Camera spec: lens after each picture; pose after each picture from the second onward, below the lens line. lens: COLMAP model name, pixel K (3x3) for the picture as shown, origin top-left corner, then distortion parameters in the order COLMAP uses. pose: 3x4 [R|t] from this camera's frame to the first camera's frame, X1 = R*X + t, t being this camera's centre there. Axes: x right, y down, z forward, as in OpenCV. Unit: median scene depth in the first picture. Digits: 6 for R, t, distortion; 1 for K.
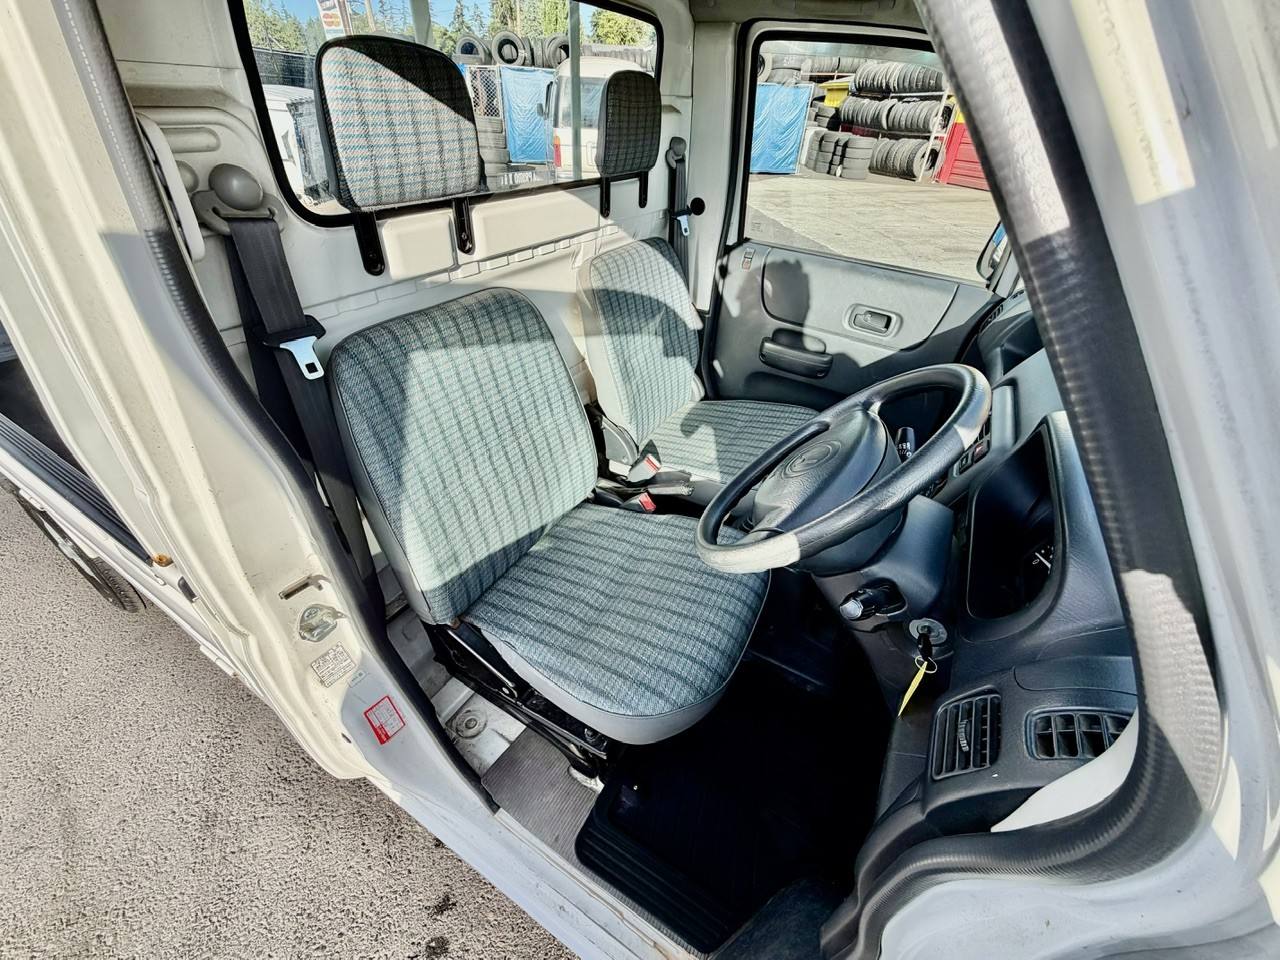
lens RADIAL K [[515.1, 0, 641.4], [0, 515.1, 472.1], [0, 0, 1]] dist [0.001361, 0.000159]
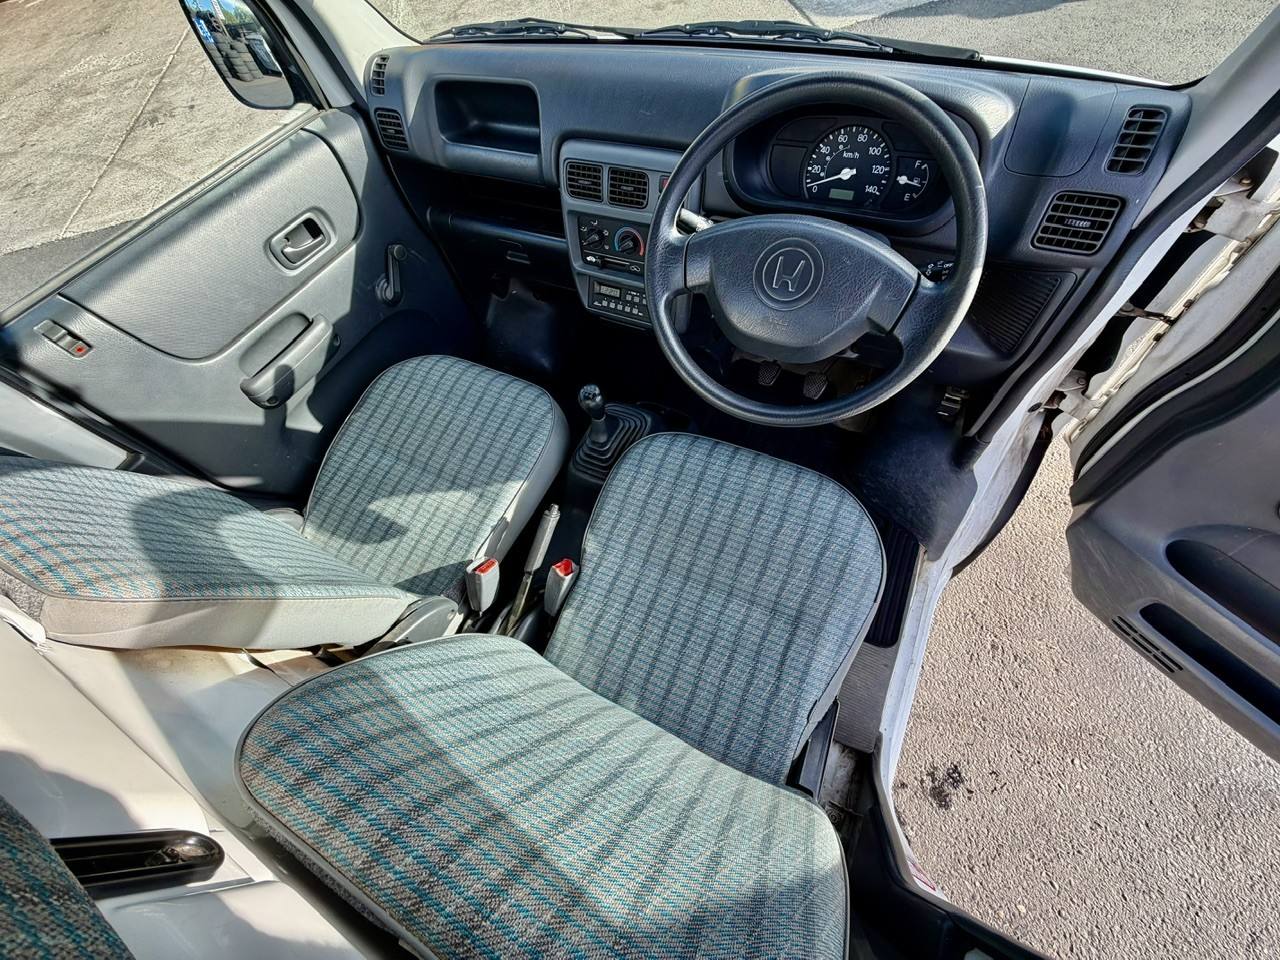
lens RADIAL K [[515.1, 0, 641.4], [0, 515.1, 472.1], [0, 0, 1]] dist [0.001361, 0.000159]
pose [[-0.061980, -0.872696, 0.484314, -0.209083], [0.686670, 0.314867, 0.655243, -0.353735], [-0.724322, 0.373176, 0.579739, 0.392167]]
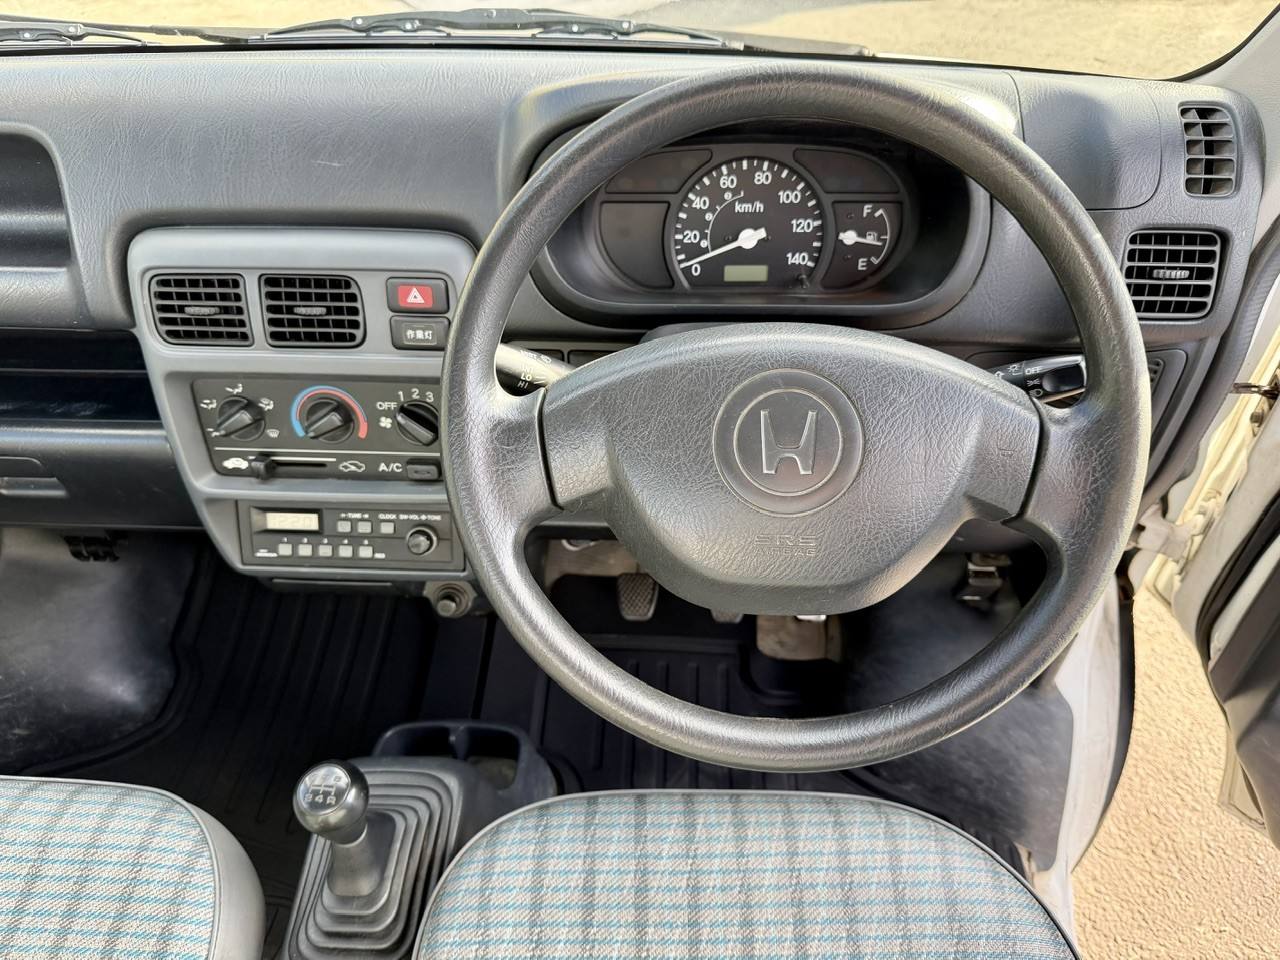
lens RADIAL K [[915.8, 0, 655.6], [0, 915.8, 477.3], [0, 0, 1]] dist [0.066564, -0.109828]
pose [[-0.475730, -0.649717, 0.592915, -0.052069], [0.495199, 0.359269, 0.791014, -0.338591], [-0.726951, 0.669921, 0.150824, 0.487345]]
